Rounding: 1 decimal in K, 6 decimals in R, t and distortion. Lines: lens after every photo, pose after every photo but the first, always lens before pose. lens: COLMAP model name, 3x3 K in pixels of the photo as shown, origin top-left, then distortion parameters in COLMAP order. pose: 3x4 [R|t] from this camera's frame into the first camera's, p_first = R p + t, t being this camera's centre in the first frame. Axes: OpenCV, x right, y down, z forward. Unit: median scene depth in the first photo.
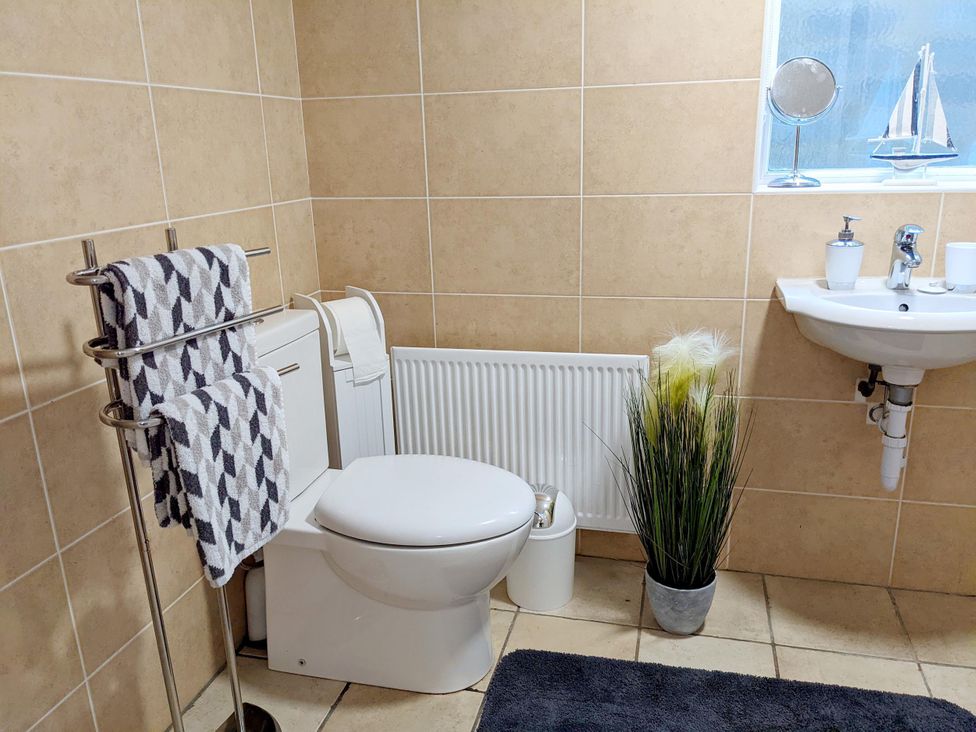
lens RADIAL K [[760.3, 0, 488.0], [0, 760.3, 366.0], [0, 0, 1]] dist [0.070153, -0.096983]
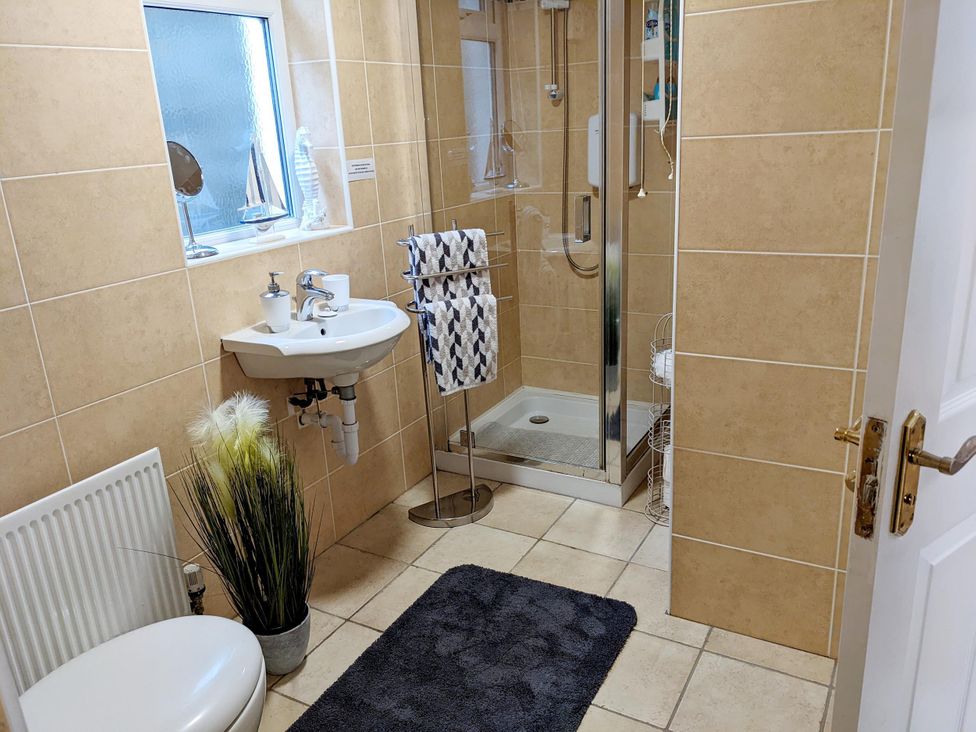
lens RADIAL K [[760.3, 0, 488.0], [0, 760.3, 366.0], [0, 0, 1]] dist [0.070153, -0.096983]
pose [[0.283105, -0.287149, 0.915094, -0.553195], [0.315136, 0.929003, 0.194019, -0.173279], [-0.905837, 0.233451, 0.353496, 0.276529]]
